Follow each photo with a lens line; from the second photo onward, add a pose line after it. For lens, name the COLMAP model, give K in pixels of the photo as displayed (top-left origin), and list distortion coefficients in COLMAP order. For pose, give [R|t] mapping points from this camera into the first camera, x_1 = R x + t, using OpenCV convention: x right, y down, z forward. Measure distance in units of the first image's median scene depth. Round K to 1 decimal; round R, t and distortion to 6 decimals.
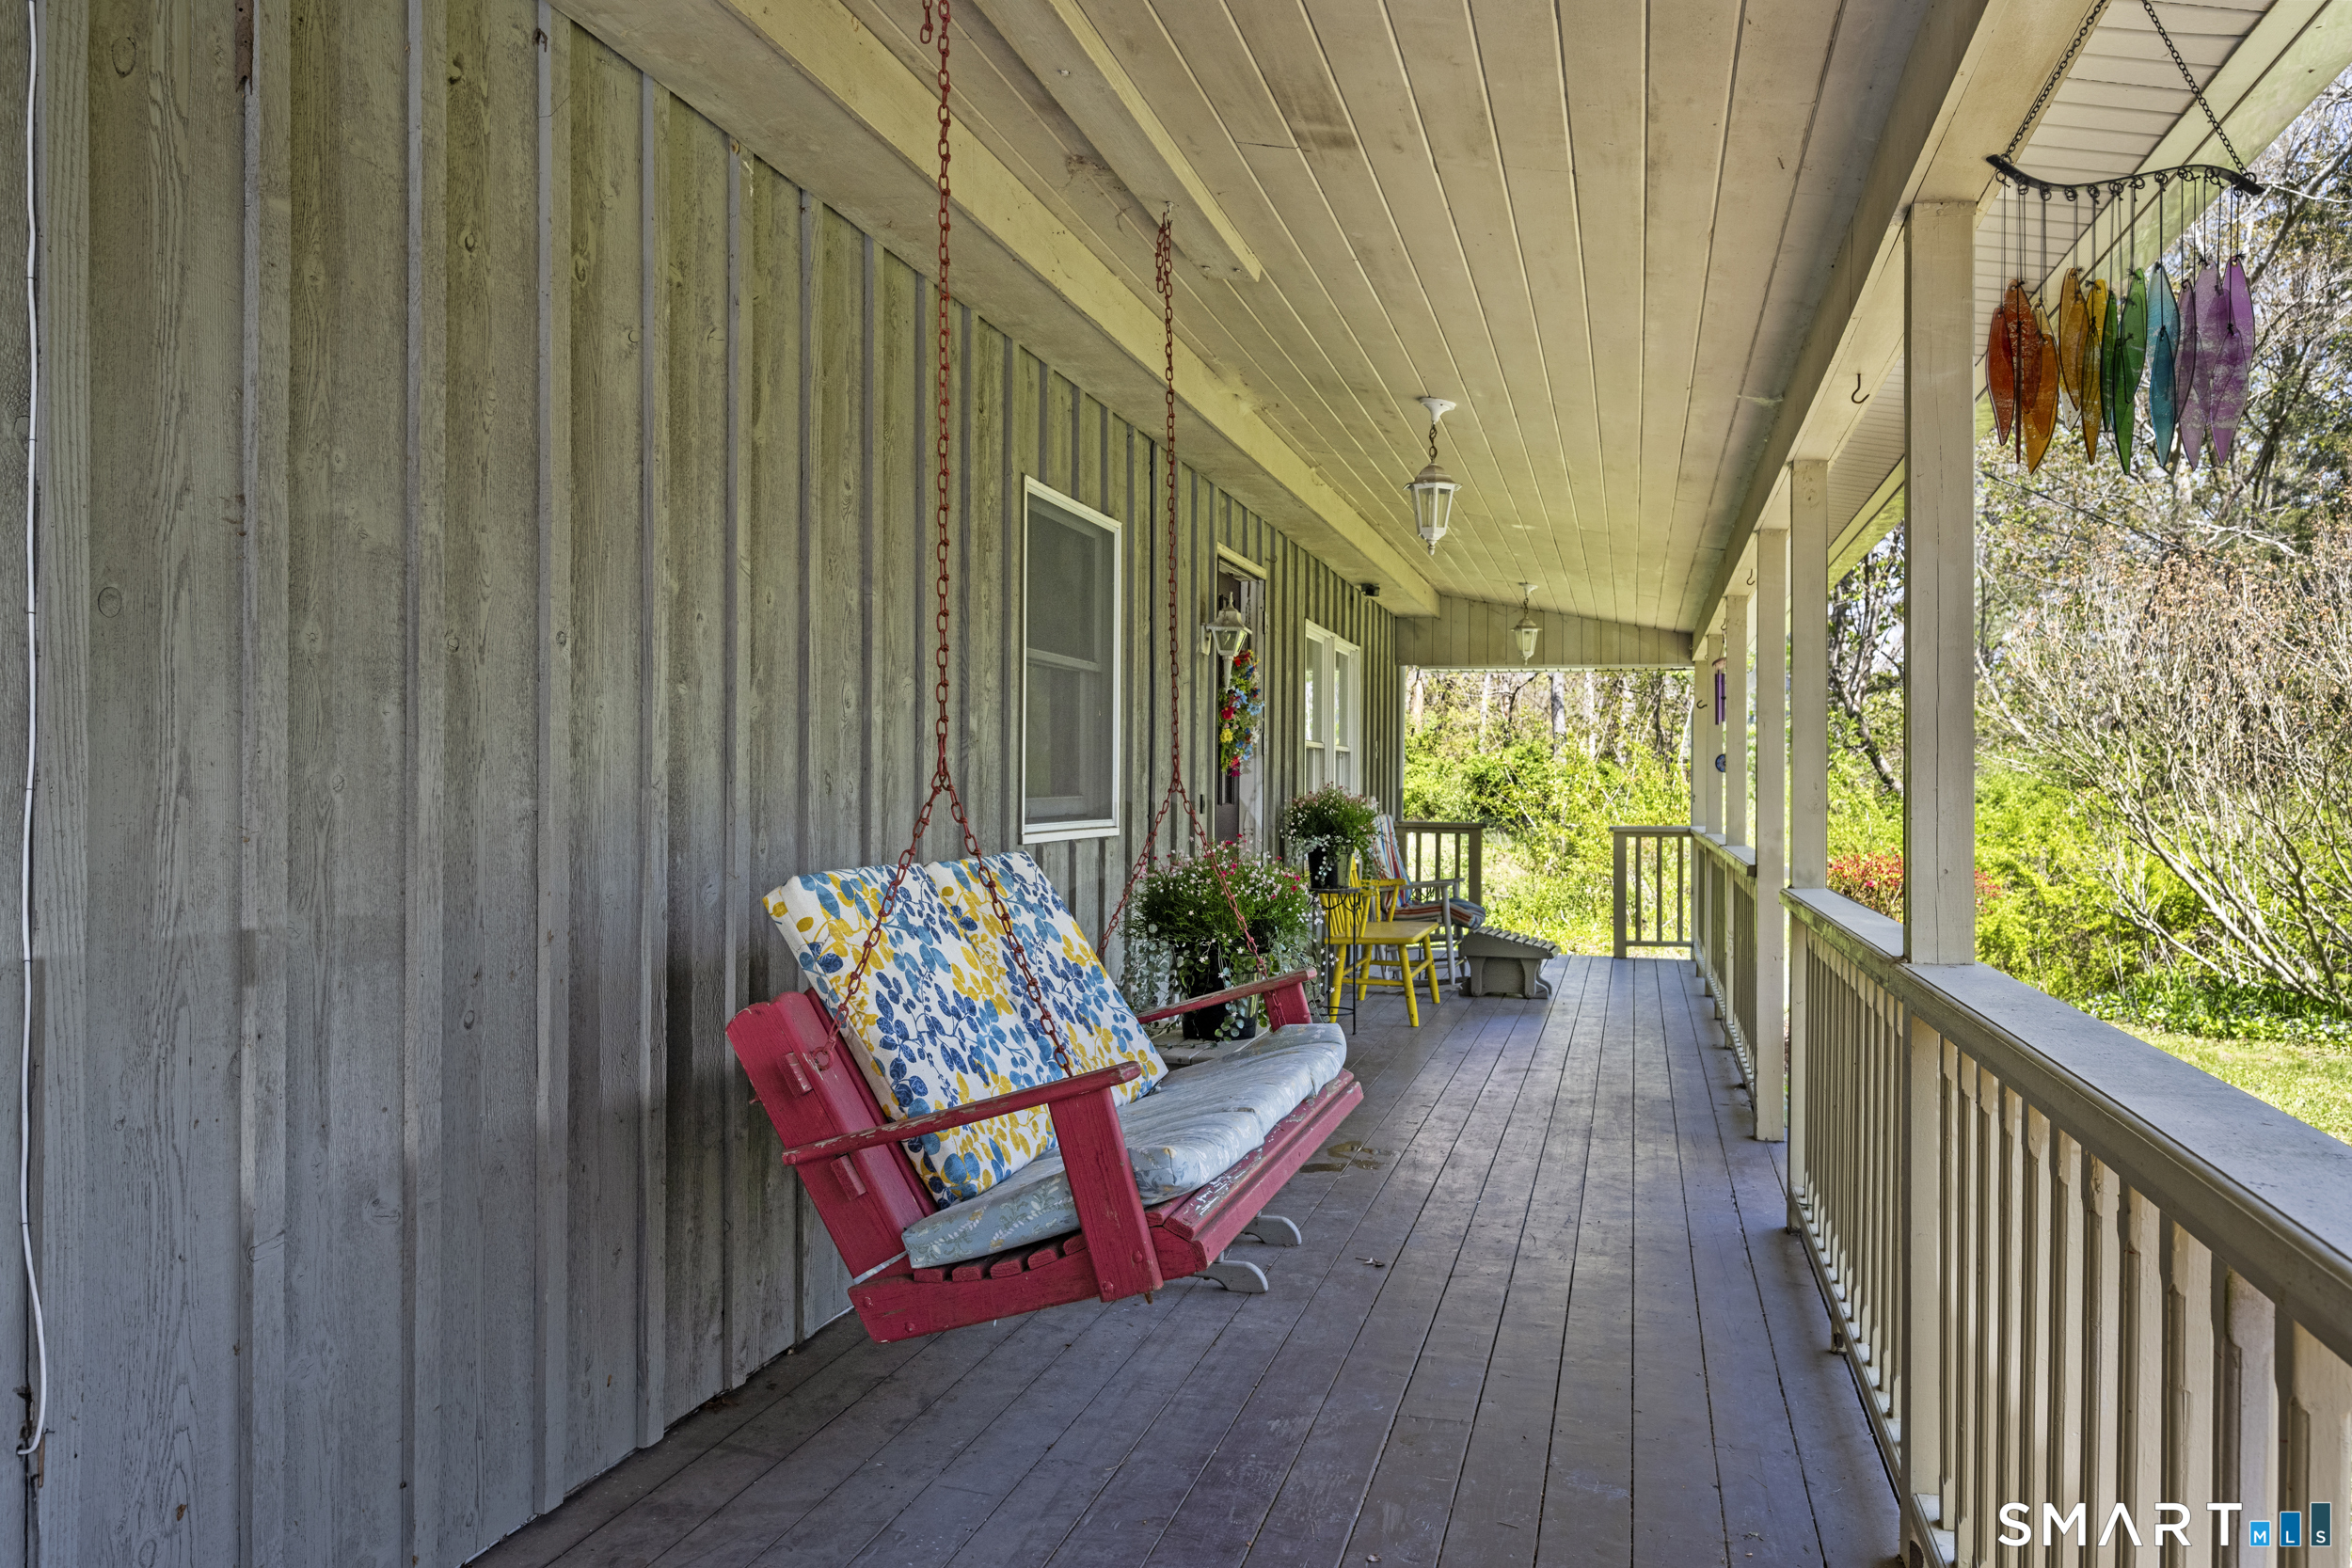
lens RADIAL K [[1721.5, 0, 1180.5], [0, 1721.5, 789.8], [0, 0, 1]] dist [0.001360, 0.000887]
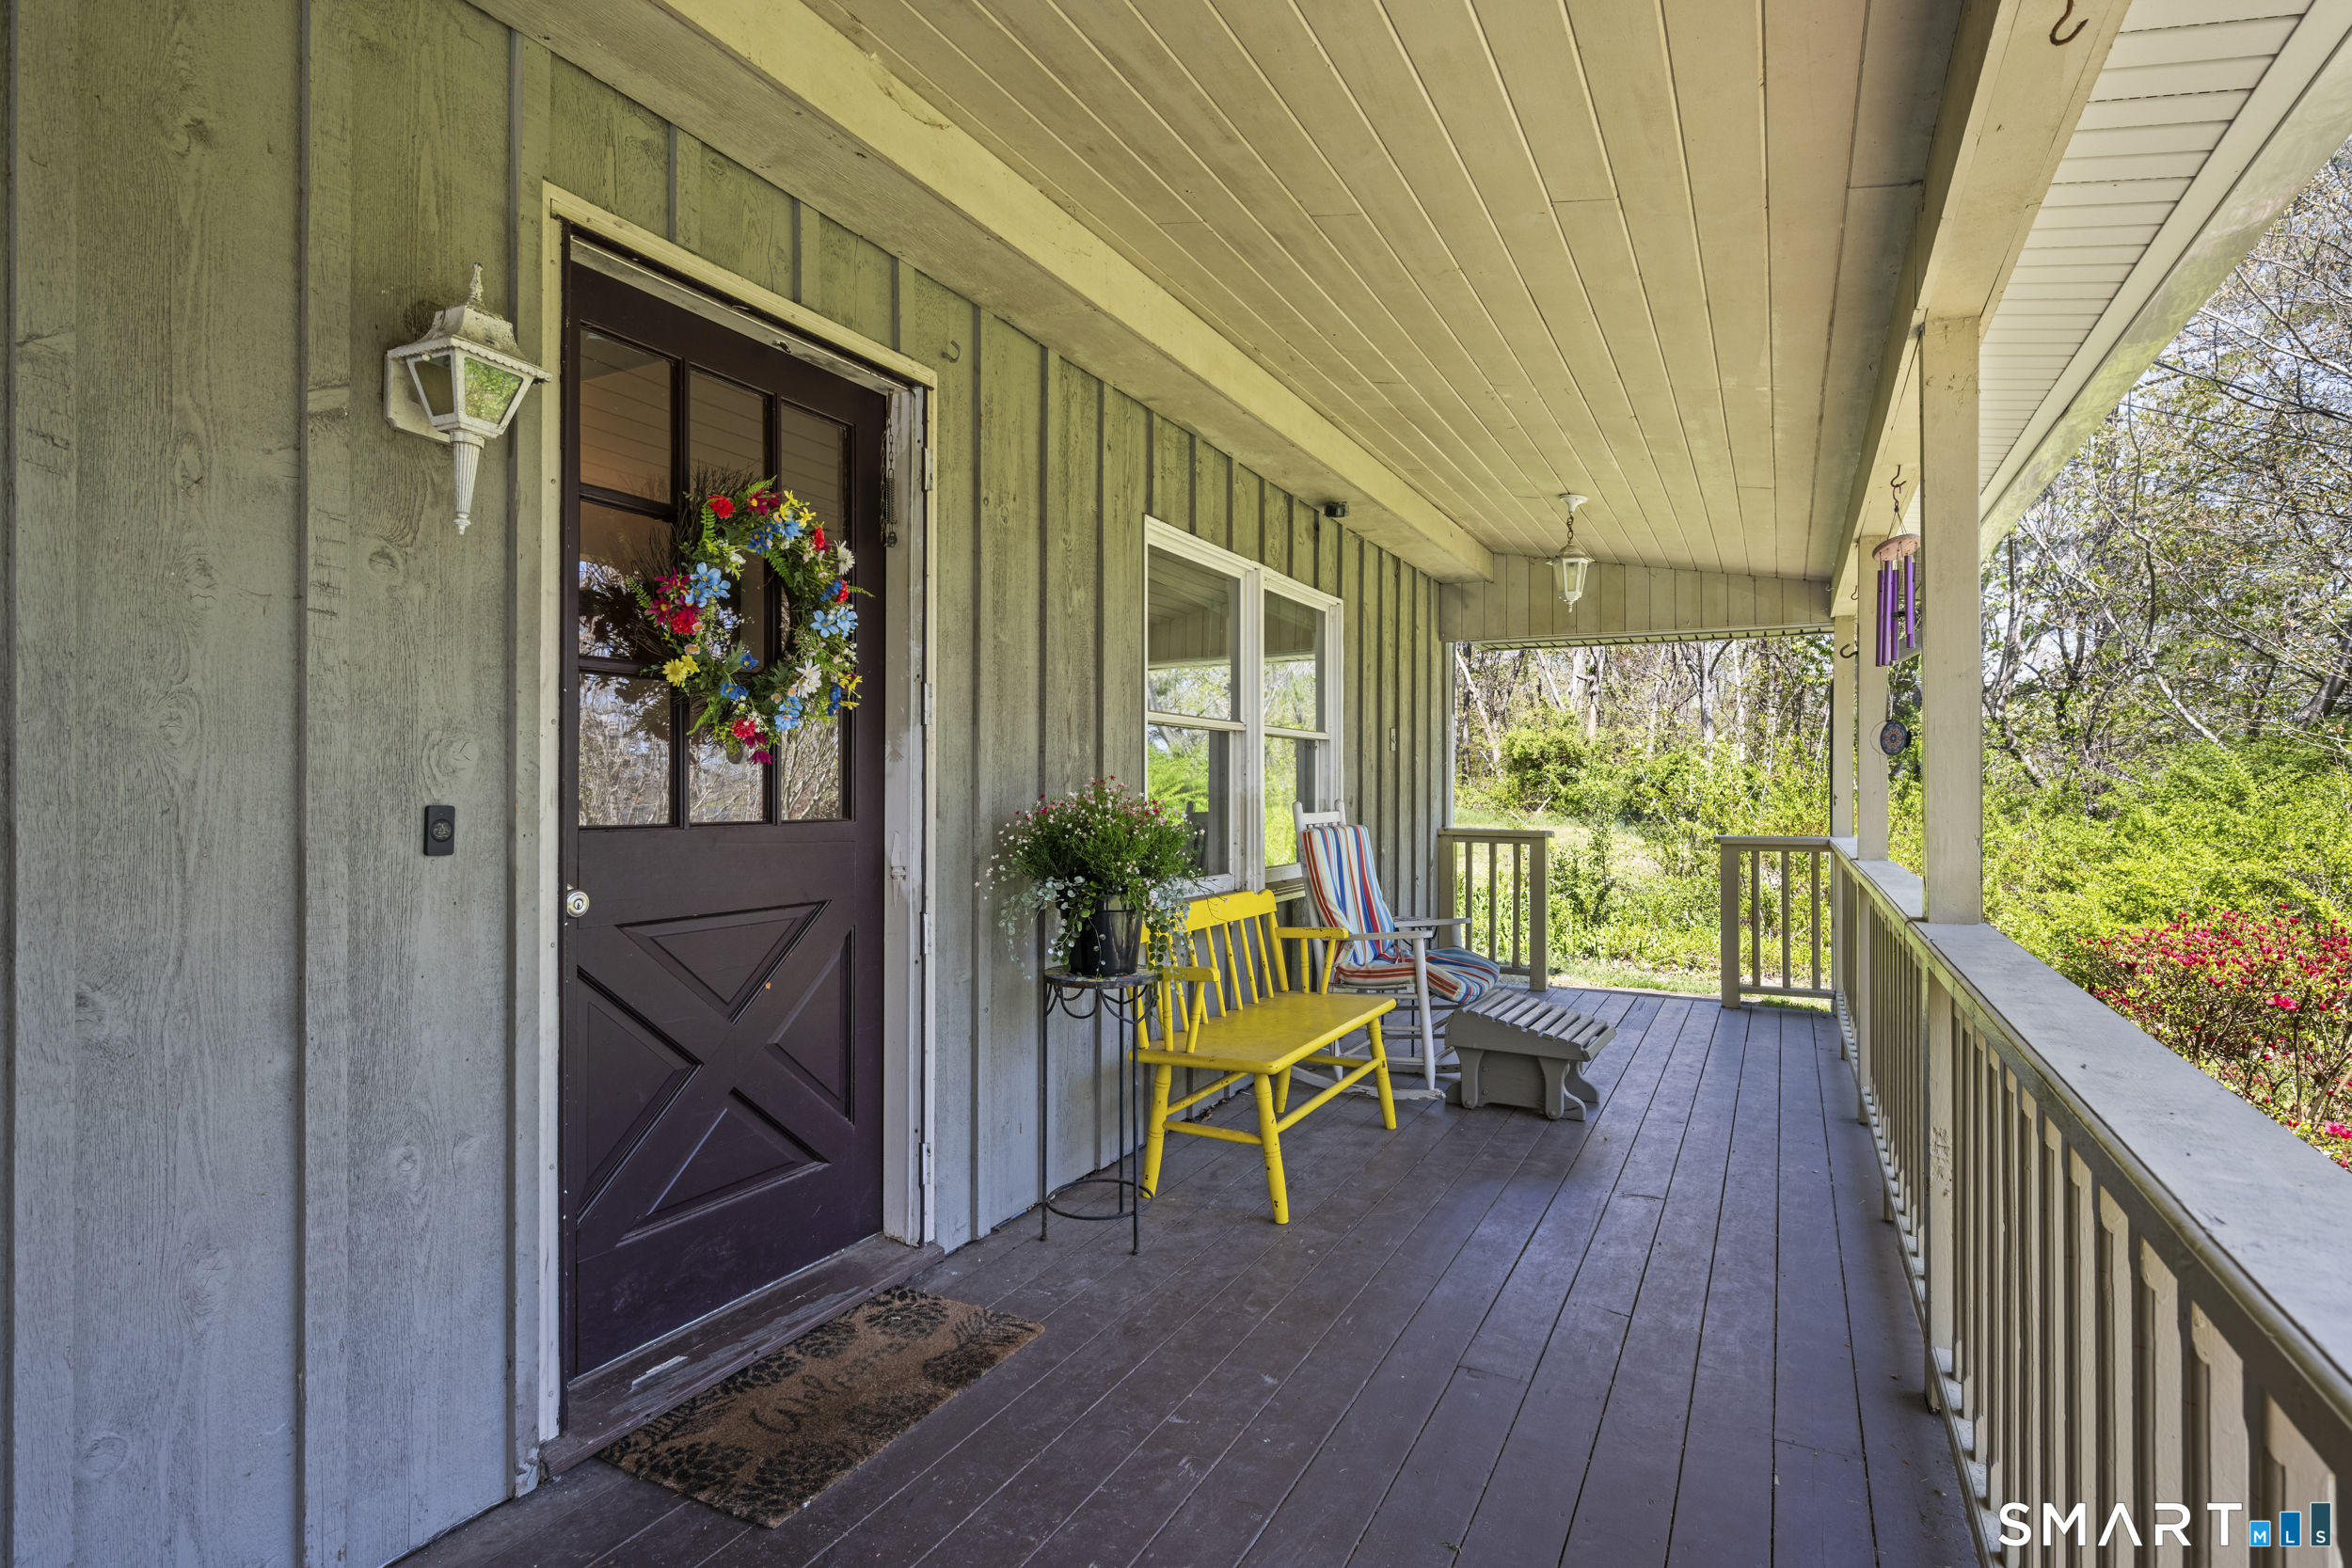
lens RADIAL K [[1193.9, 0, 1165.3], [0, 1193.9, 776.9], [0, 0, 1]] dist [-0.001060, -0.000490]
pose [[0.976055, -0.005693, -0.217448, 0.125600], [0.003210, 0.999926, -0.011773, -0.000090], [0.217498, 0.010793, 0.976001, 0.425118]]
